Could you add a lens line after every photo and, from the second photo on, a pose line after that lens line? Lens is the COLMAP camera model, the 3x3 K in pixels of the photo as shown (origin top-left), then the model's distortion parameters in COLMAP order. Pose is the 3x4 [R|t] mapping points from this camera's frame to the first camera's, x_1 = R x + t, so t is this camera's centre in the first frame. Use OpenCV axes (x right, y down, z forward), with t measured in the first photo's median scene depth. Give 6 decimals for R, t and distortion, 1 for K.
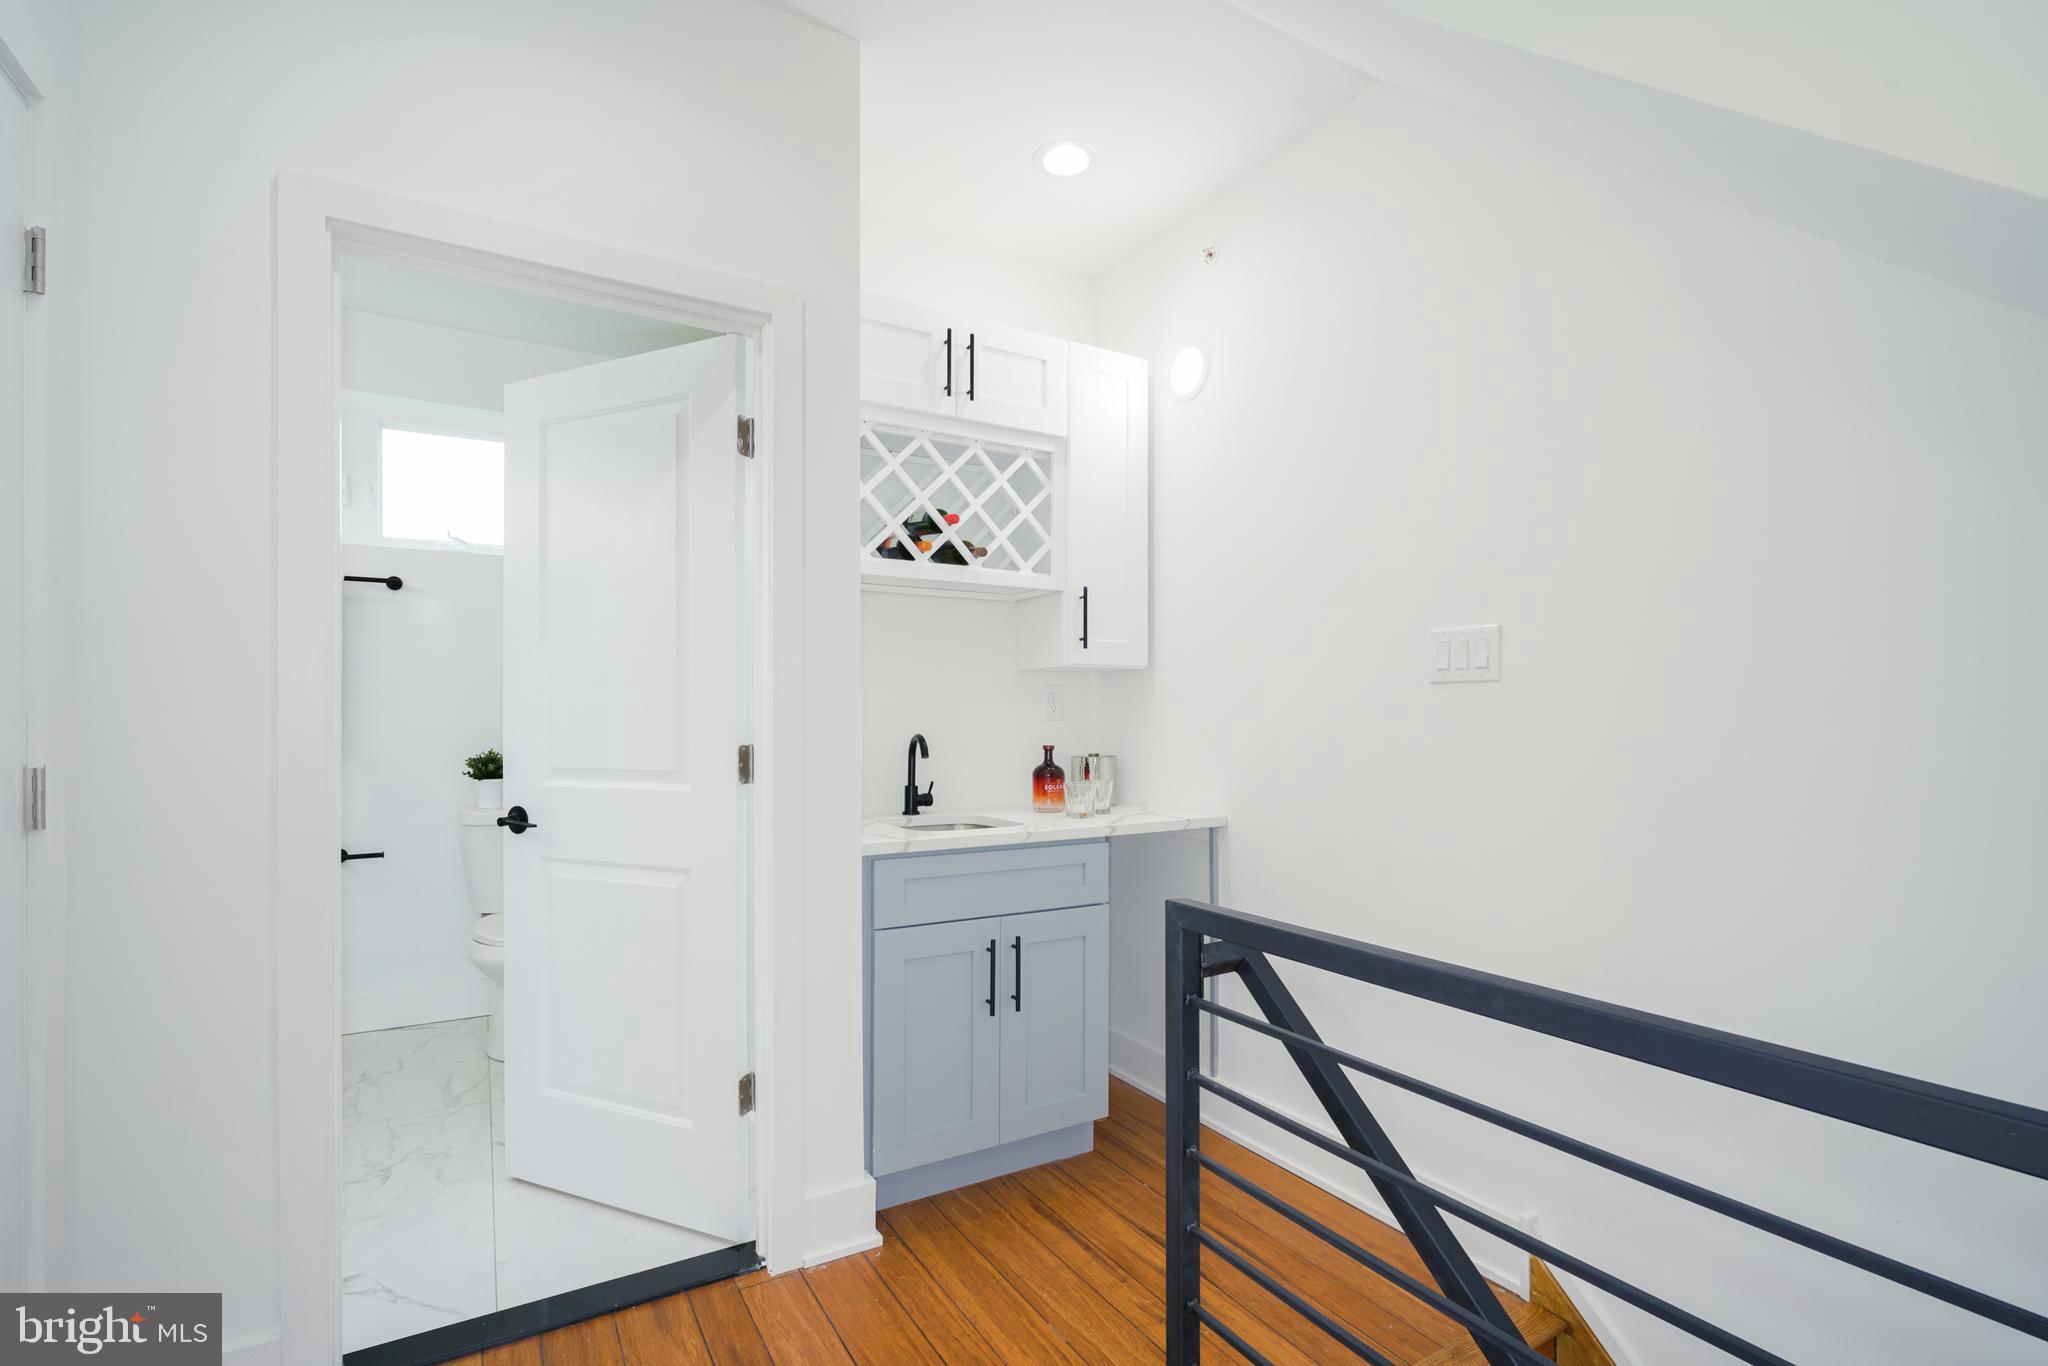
lens RADIAL K [[959.4, 0, 1027.2], [0, 959.4, 712.8], [0, 0, 1]] dist [-0.008896, 0.005624]
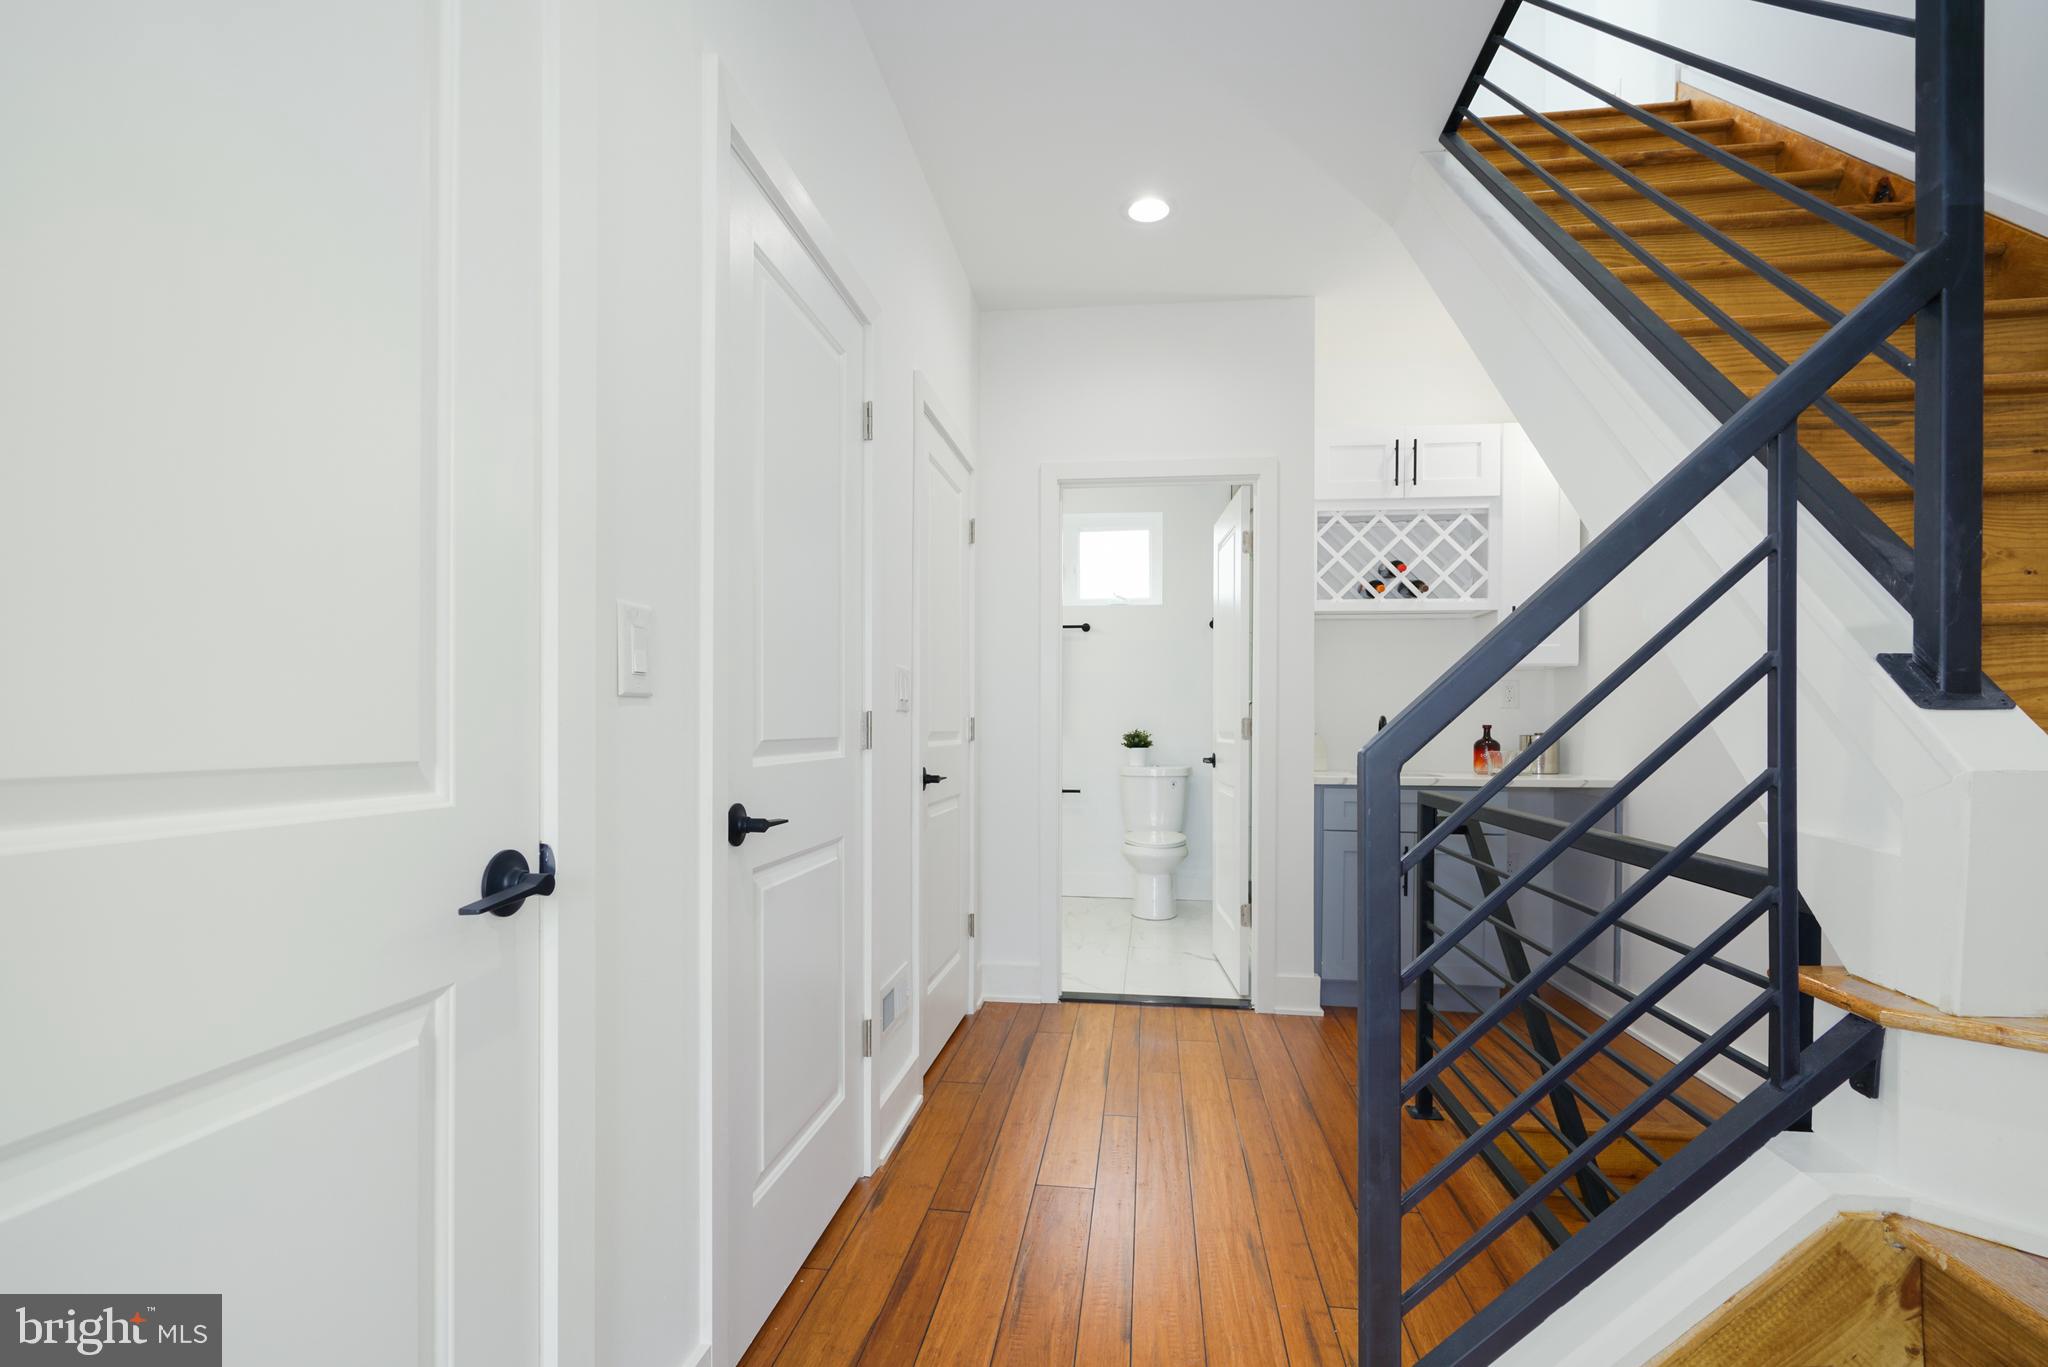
lens RADIAL K [[959.4, 0, 1021.2], [0, 959.4, 715.9], [0, 0, 1]] dist [-0.008896, 0.005624]
pose [[0.789466, -0.002053, -0.613790, 0.347544], [-0.000850, 0.999990, -0.004439, 0.029456], [0.613793, 0.004026, 0.789456, -0.489616]]
